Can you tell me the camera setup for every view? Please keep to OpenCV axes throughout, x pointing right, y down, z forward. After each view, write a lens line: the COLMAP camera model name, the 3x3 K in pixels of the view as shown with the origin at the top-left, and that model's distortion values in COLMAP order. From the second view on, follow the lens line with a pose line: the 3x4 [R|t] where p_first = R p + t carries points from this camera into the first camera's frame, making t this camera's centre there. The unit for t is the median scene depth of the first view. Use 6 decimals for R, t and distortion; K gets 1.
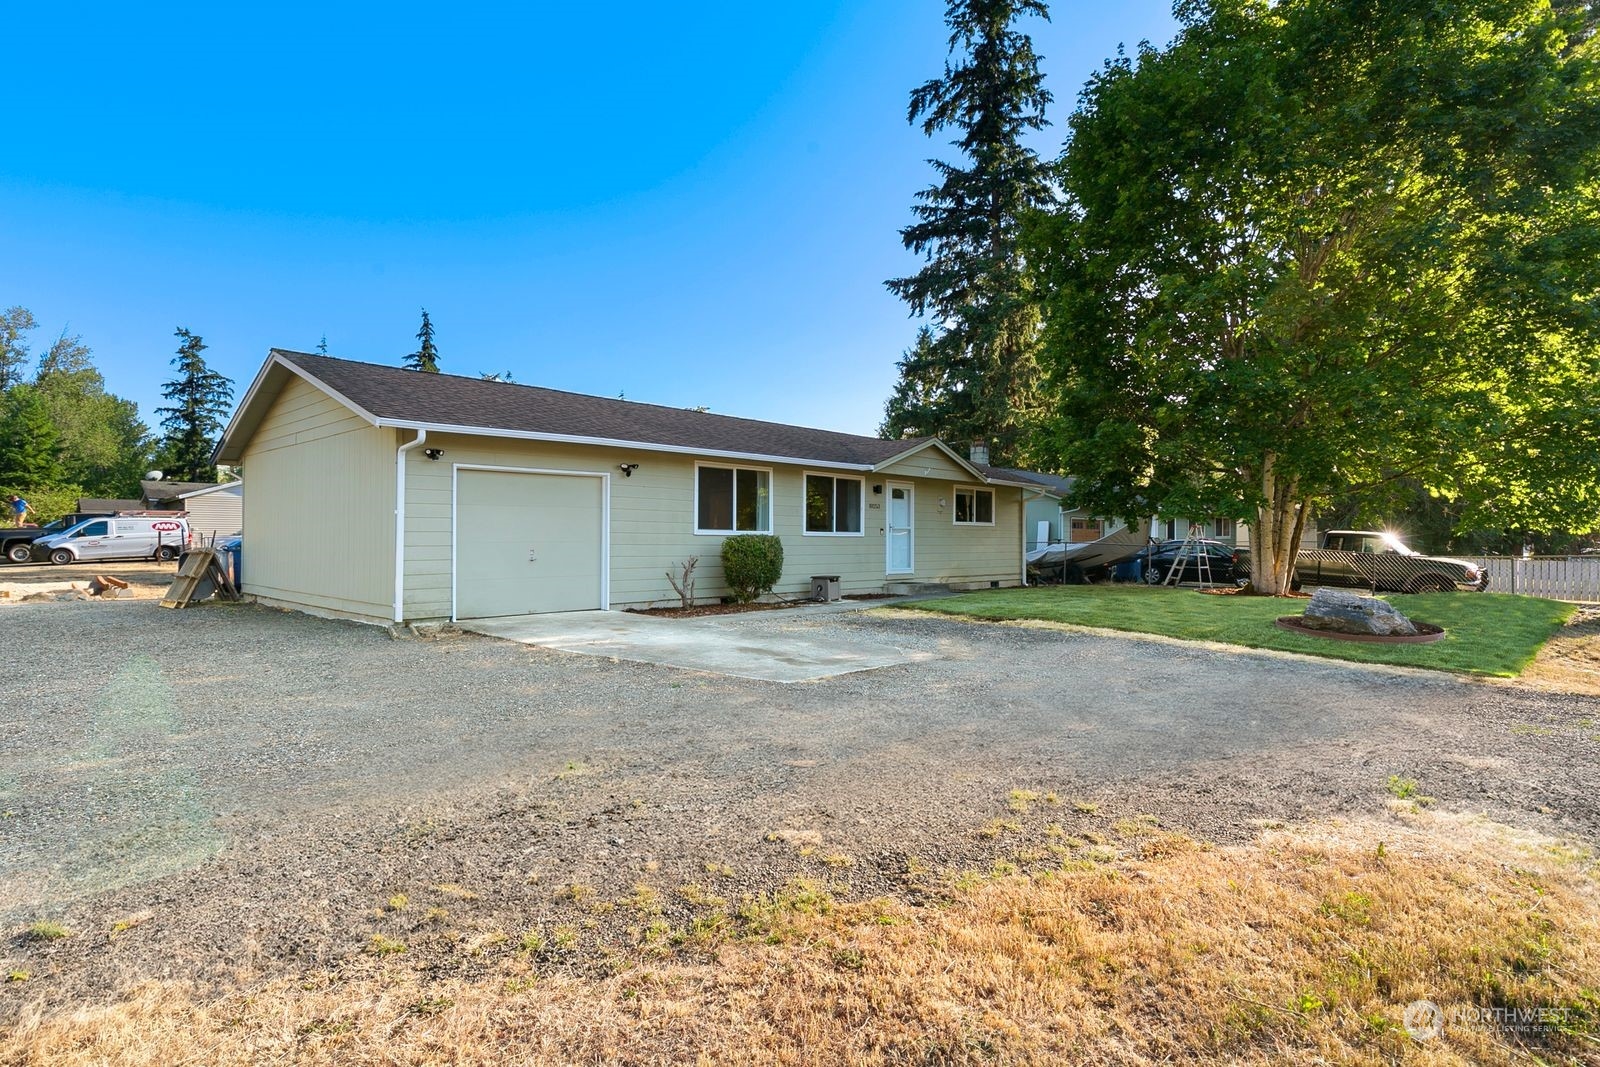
lens RADIAL K [[838.4, 0, 792.1], [0, 838.4, 537.9], [0, 0, 1]] dist [0.001615, -0.000832]
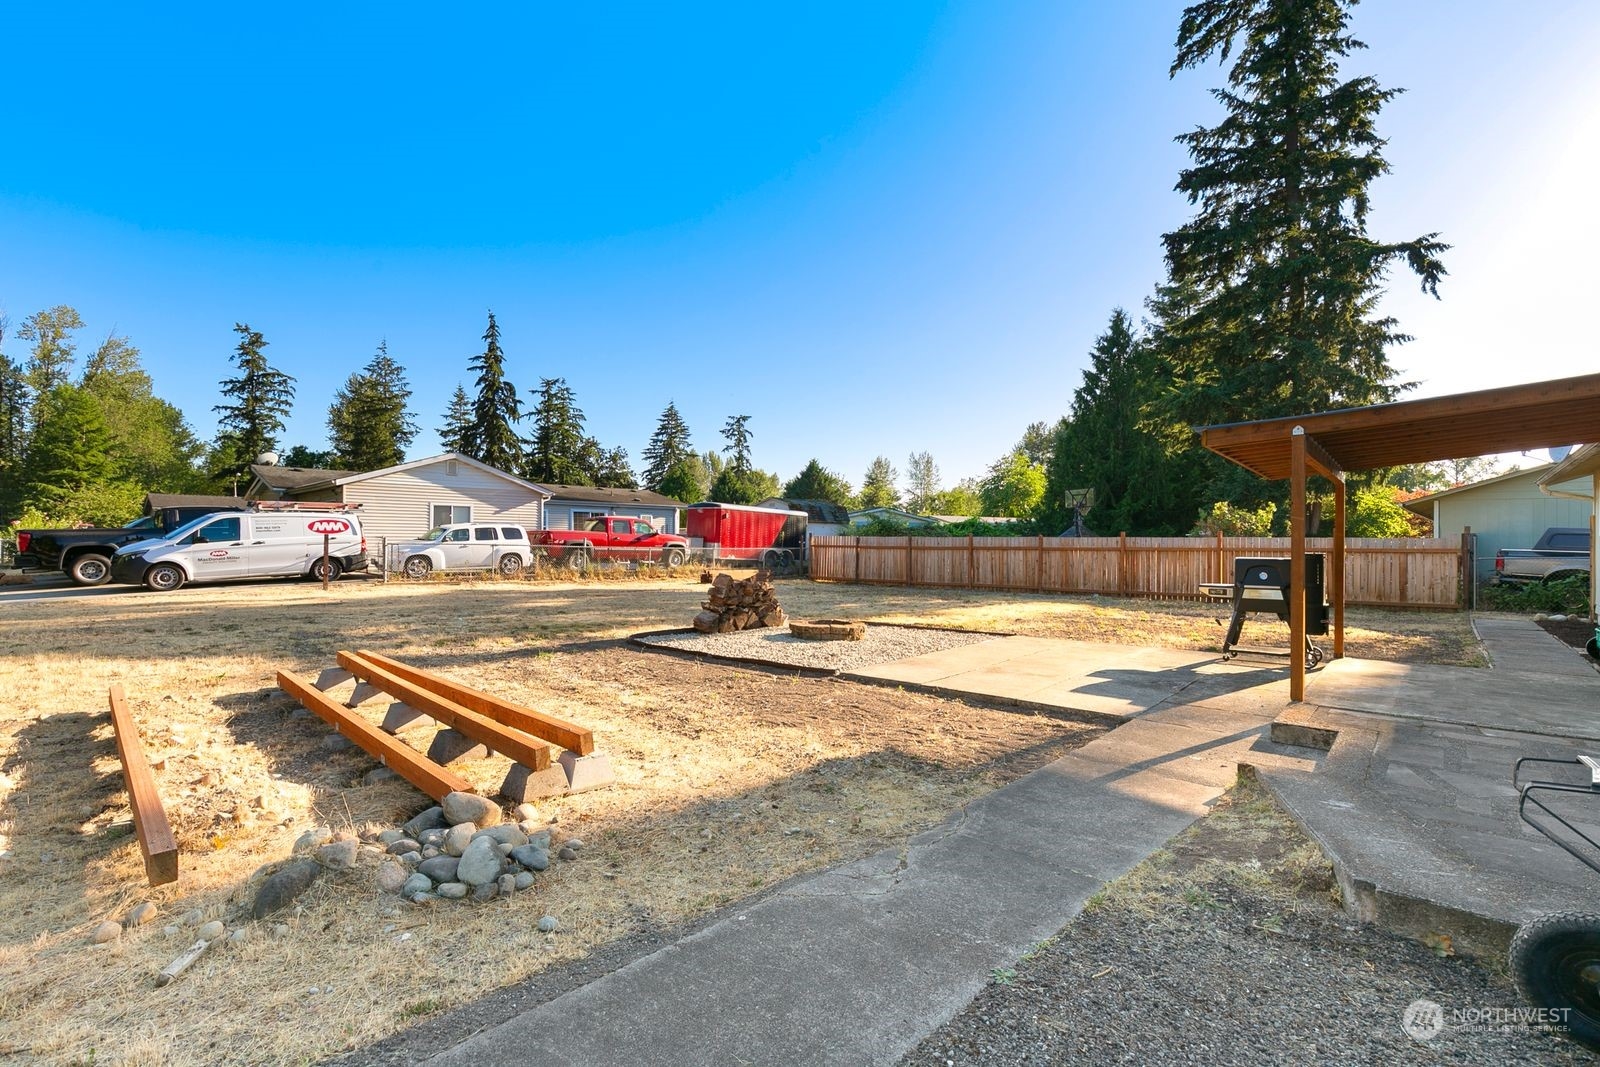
lens RADIAL K [[728.7, 0, 793.8], [0, 728.7, 541.4], [0, 0, 1]] dist [0.007147, -0.000619]
pose [[0.999189, 0.002651, 0.040176, -0.135514], [-0.002755, 0.999993, 0.002534, -0.001555], [-0.040169, -0.002642, 0.999189, 0.140381]]
